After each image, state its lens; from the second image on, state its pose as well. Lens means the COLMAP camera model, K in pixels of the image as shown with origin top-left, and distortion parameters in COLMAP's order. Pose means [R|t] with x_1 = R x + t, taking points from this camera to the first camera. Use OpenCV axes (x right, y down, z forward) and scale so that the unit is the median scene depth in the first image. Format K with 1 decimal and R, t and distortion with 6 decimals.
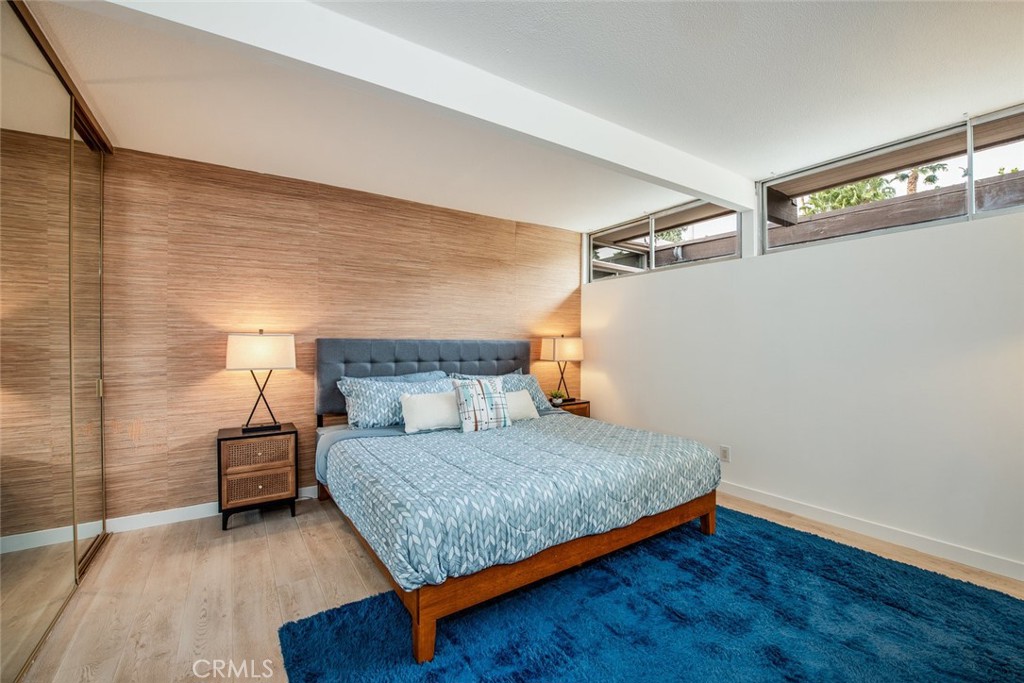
lens RADIAL K [[430.0, 0, 508.9], [0, 430.0, 339.7], [0, 0, 1]] dist [-0.008214, -0.002964]
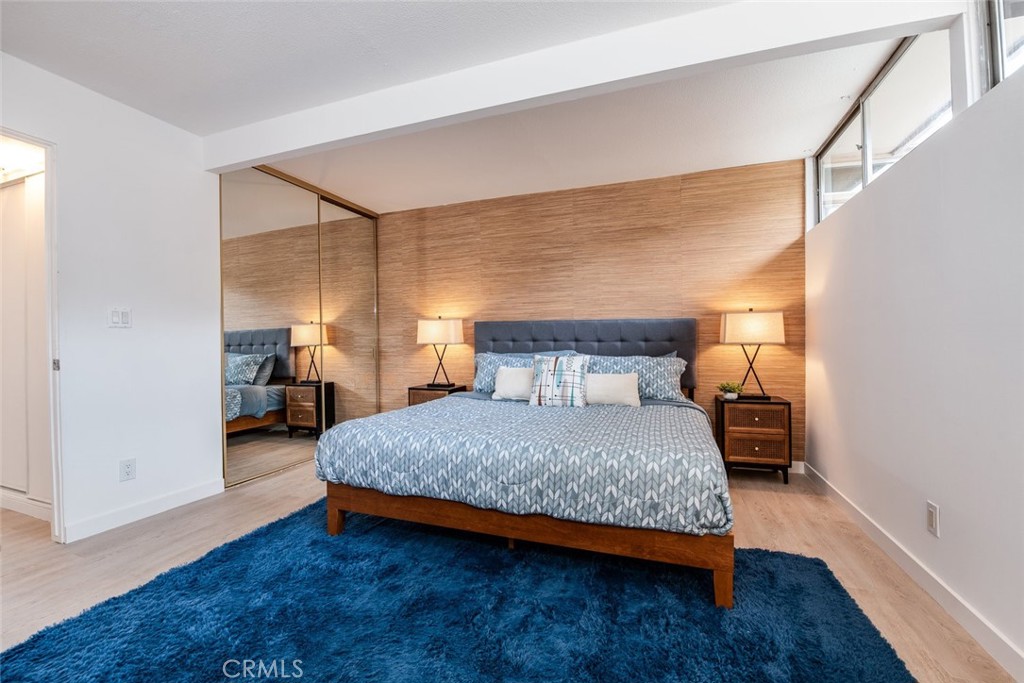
lens RADIAL K [[430.0, 0, 505.8], [0, 430.0, 341.0], [0, 0, 1]] dist [-0.008214, -0.002964]
pose [[0.585487, -0.004249, -0.810670, 0.637259], [0.009909, 0.999949, 0.001916, 0.052001], [0.810621, -0.009155, 0.585500, 0.311347]]
